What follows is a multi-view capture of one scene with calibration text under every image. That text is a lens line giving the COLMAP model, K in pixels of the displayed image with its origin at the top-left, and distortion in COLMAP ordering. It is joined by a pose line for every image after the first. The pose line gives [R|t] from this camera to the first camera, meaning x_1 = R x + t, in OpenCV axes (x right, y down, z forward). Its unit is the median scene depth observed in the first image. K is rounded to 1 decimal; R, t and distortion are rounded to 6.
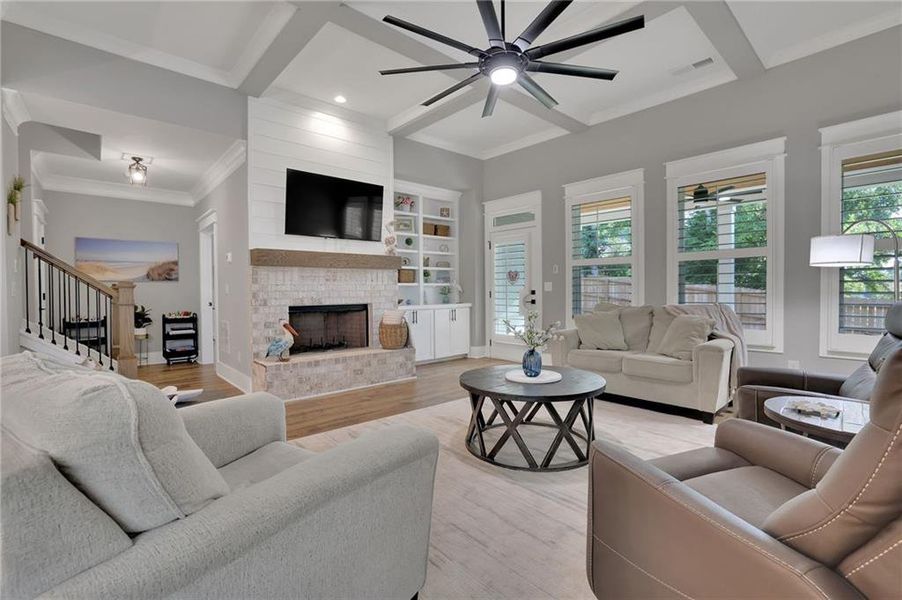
lens RADIAL K [[404.5, 0, 435.7], [0, 404.5, 296.1], [0, 0, 1]] dist [0.000164, 0.000104]
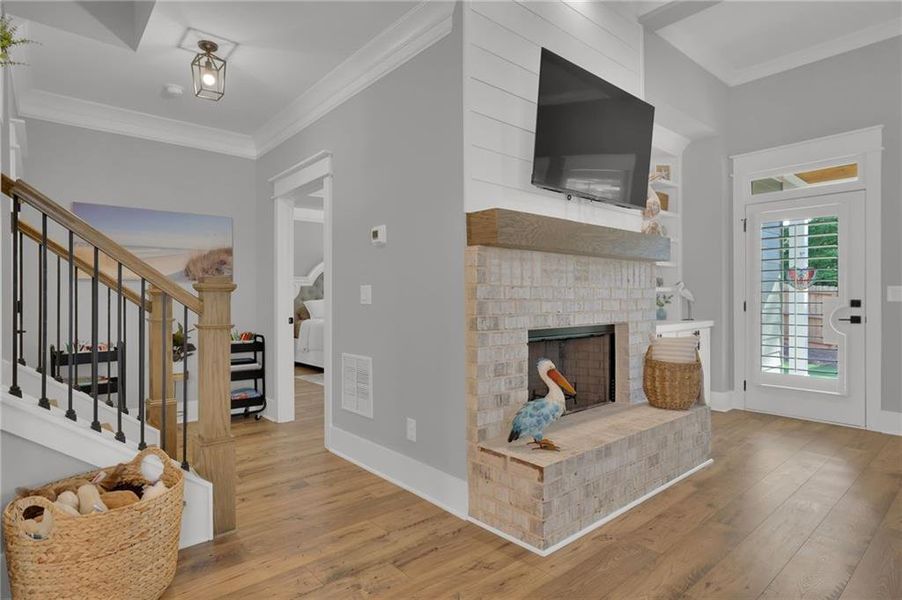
lens RADIAL K [[488.9, 0, 451.0], [0, 488.9, 300.0], [0, 0, 1]] dist [-0.039238, 0.051654]
pose [[0.999976, 0.004808, 0.005011, -0.392291], [-0.004752, 0.999927, -0.011104, -0.004202], [-0.005064, 0.011079, 0.999926, 0.344699]]
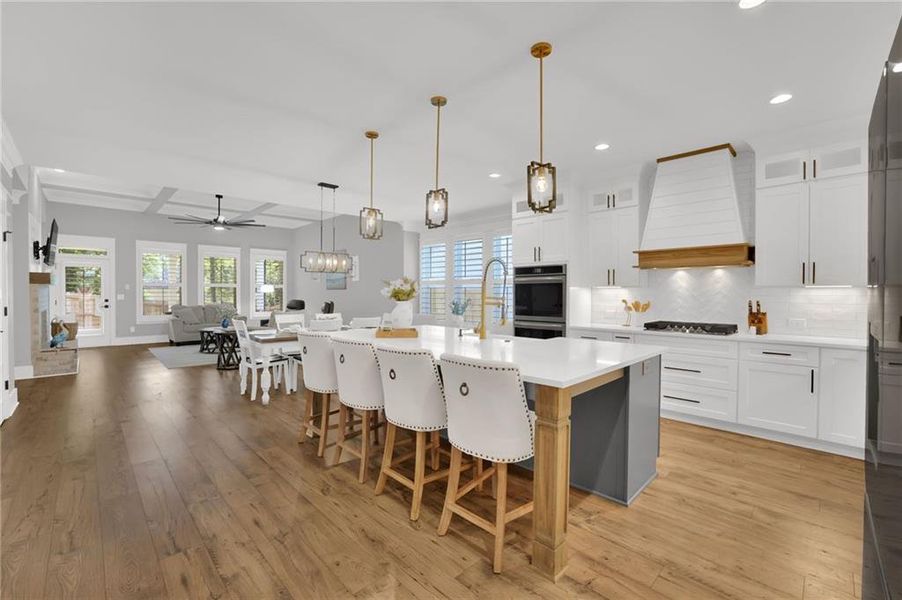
lens RADIAL K [[385.4, 0, 440.3], [0, 385.4, 297.1], [0, 0, 1]] dist [-0.059245, 0.019744]
pose [[-0.042446, -0.002441, 0.999096, -1.448212], [0.010720, 0.999938, 0.002899, -0.014683], [-0.999041, 0.010834, -0.042418, -0.278133]]
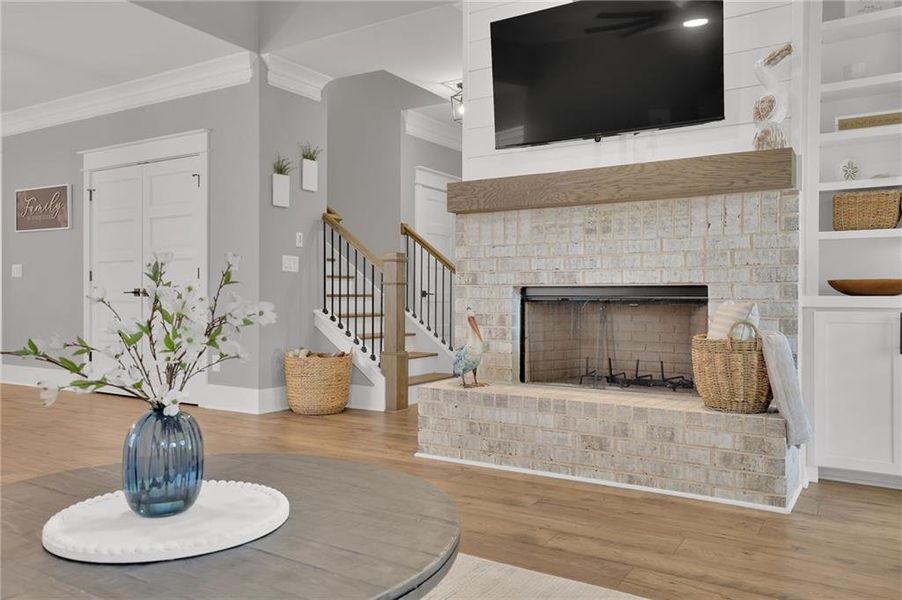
lens RADIAL K [[703.4, 0, 451.0], [0, 703.4, 300.0], [0, 0, 1]] dist [0.006975, 0.001567]
pose [[0.292320, 0.008802, -0.956280, 0.405459], [-0.019274, 0.999809, 0.003311, 0.034739], [0.956126, 0.017464, 0.292433, 0.563190]]
